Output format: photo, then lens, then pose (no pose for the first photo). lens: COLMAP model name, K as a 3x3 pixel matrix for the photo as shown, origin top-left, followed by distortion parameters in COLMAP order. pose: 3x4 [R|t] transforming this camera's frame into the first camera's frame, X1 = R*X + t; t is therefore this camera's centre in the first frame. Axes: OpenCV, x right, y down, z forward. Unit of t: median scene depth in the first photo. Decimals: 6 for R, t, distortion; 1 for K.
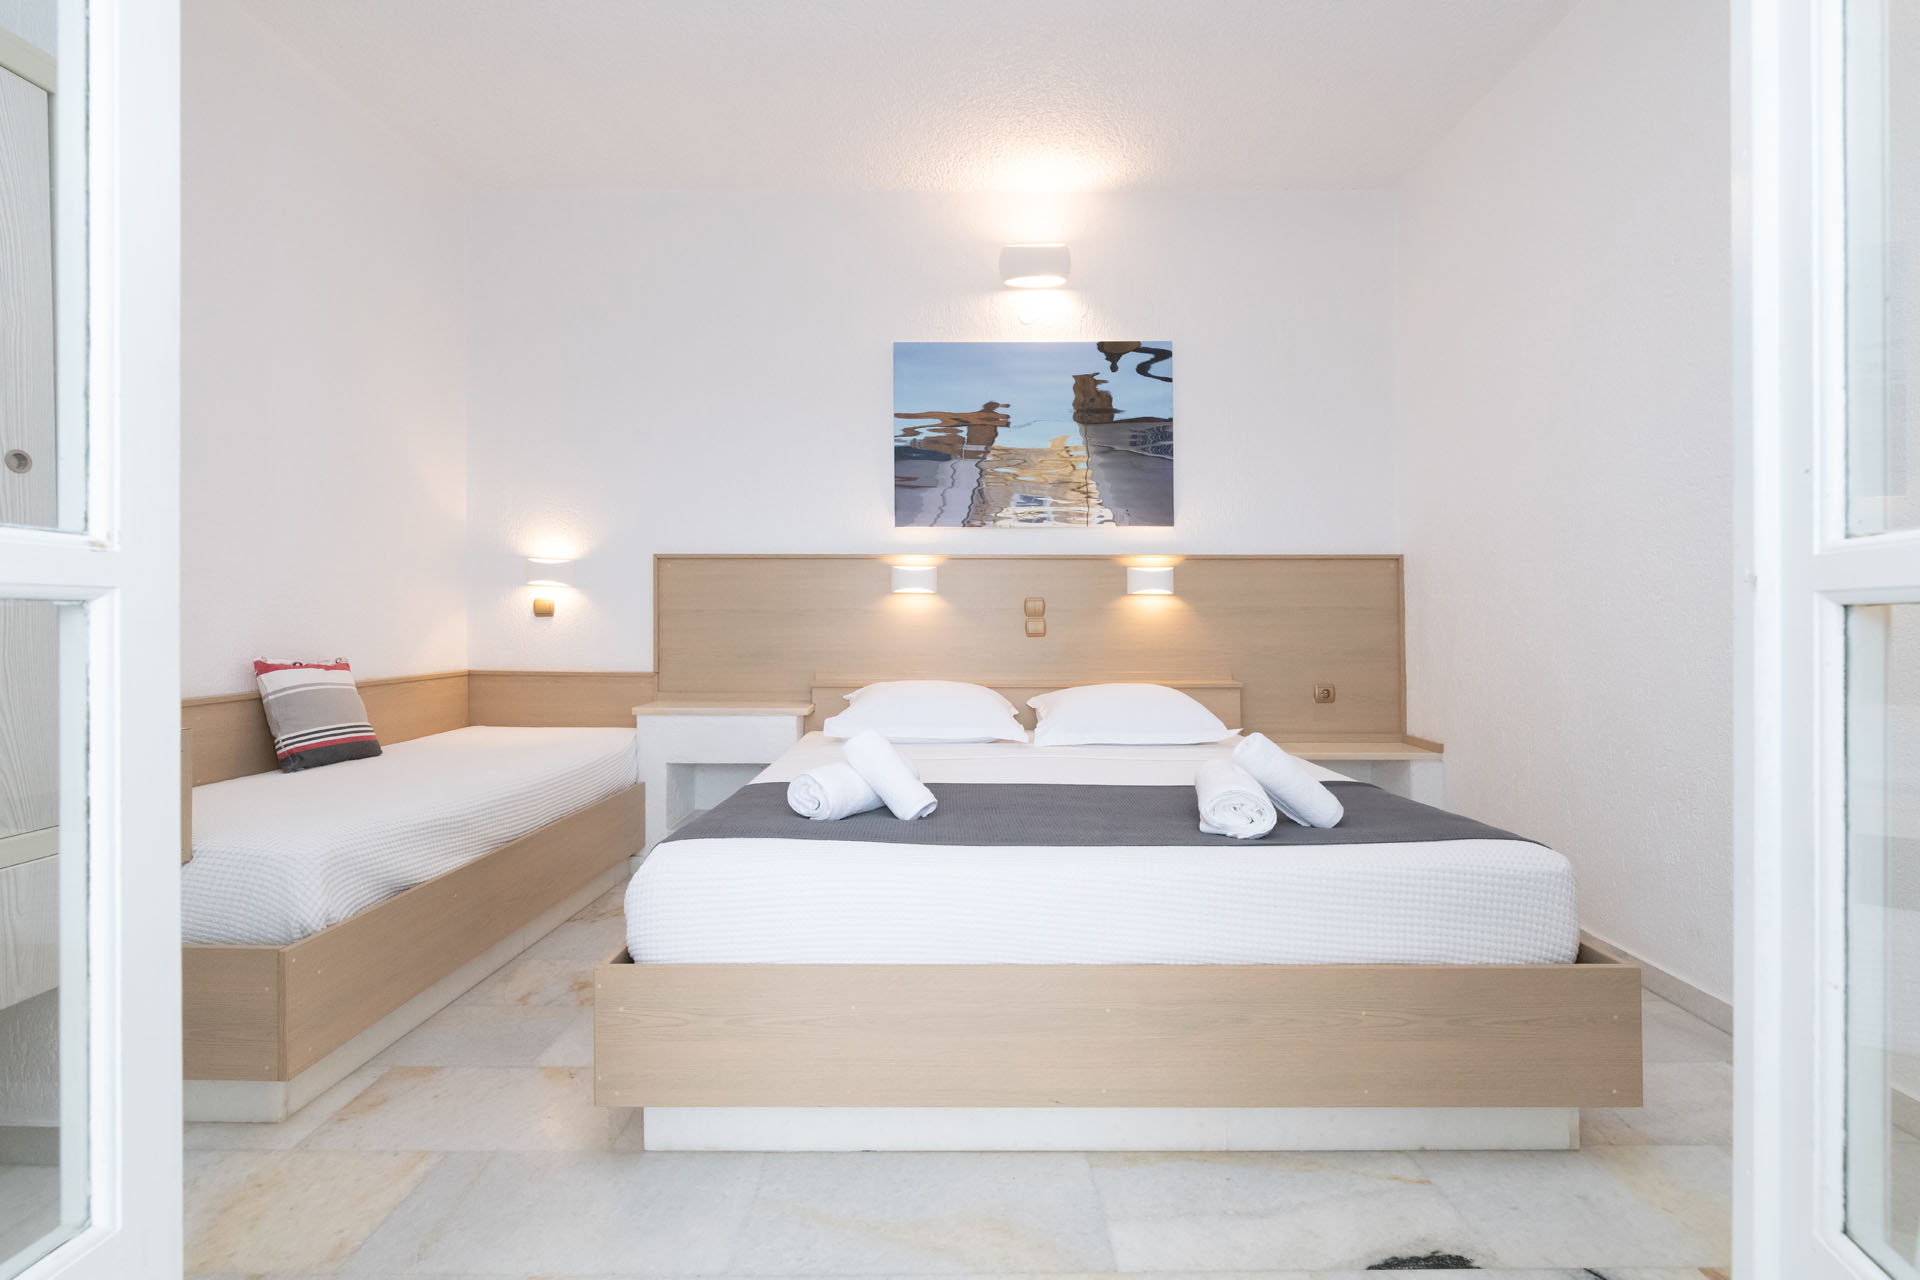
lens RADIAL K [[875.7, 0, 963.1], [0, 875.7, 625.4], [0, 0, 1]] dist [0.018213, -0.000804]
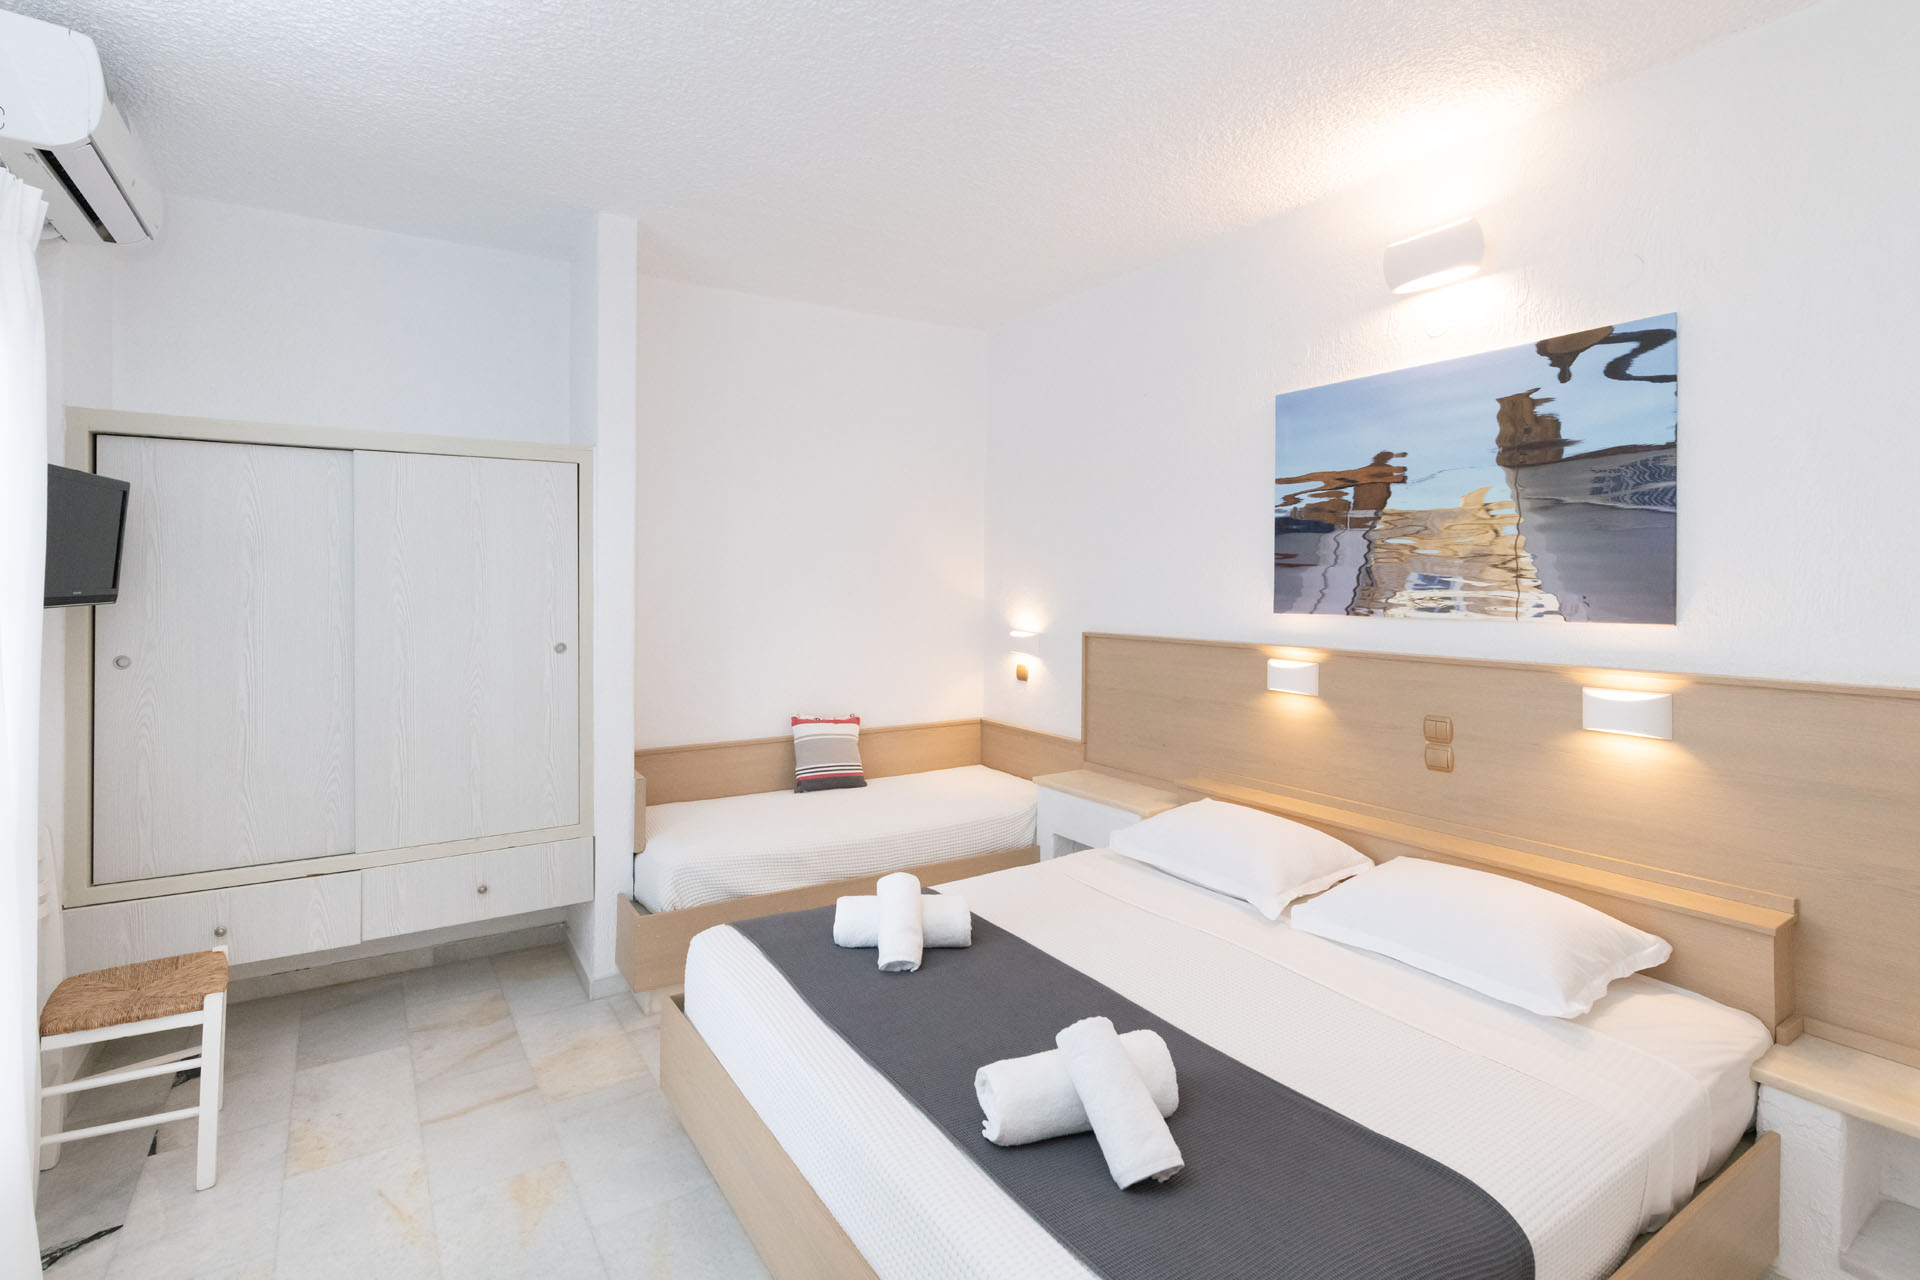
lens RADIAL K [[904.5, 0, 935.5], [0, 904.5, 599.8], [0, 0, 1]] dist [0.002223, 0.001077]
pose [[0.540812, 0.013758, -0.841031, 0.483677], [-0.006989, 0.999905, 0.011862, -0.133607], [0.841115, -0.000537, 0.540857, 0.250769]]
